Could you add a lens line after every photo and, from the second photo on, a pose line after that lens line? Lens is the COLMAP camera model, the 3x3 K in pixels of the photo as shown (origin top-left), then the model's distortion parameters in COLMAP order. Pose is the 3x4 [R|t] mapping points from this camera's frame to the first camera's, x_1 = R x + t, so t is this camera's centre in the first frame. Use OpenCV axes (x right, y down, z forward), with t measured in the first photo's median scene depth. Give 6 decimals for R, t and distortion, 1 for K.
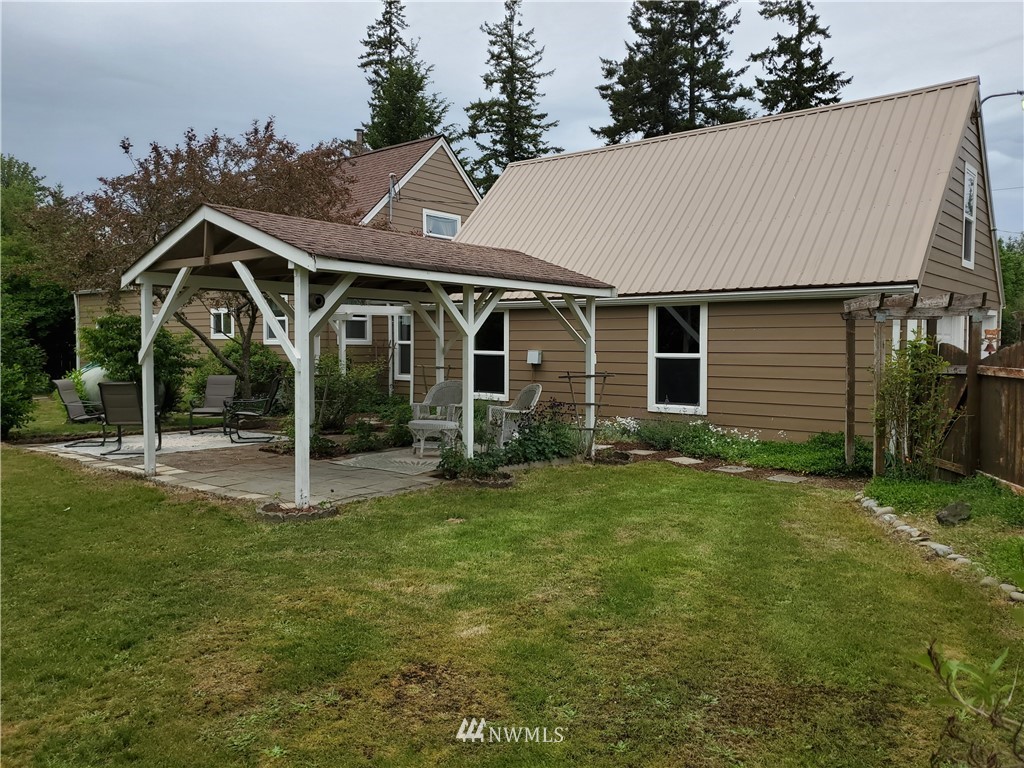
lens RADIAL K [[794.5, 0, 511.7], [0, 794.5, 378.4], [0, 0, 1]] dist [0.053149, -0.041023]
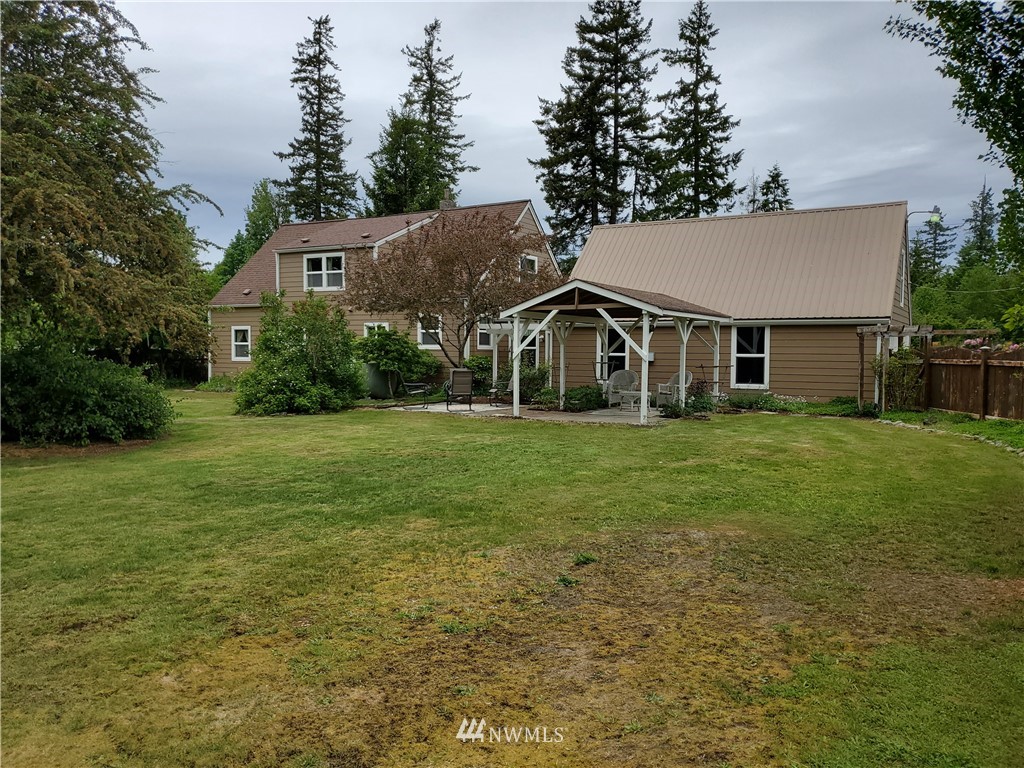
lens RADIAL K [[794.5, 0, 509.2], [0, 794.5, 392.6], [0, 0, 1]] dist [0.053149, -0.041023]
pose [[0.988197, -0.006714, 0.153044, -0.088857], [0.005176, 0.999932, 0.010445, 0.004791], [-0.153104, -0.009529, 0.988164, -0.098020]]
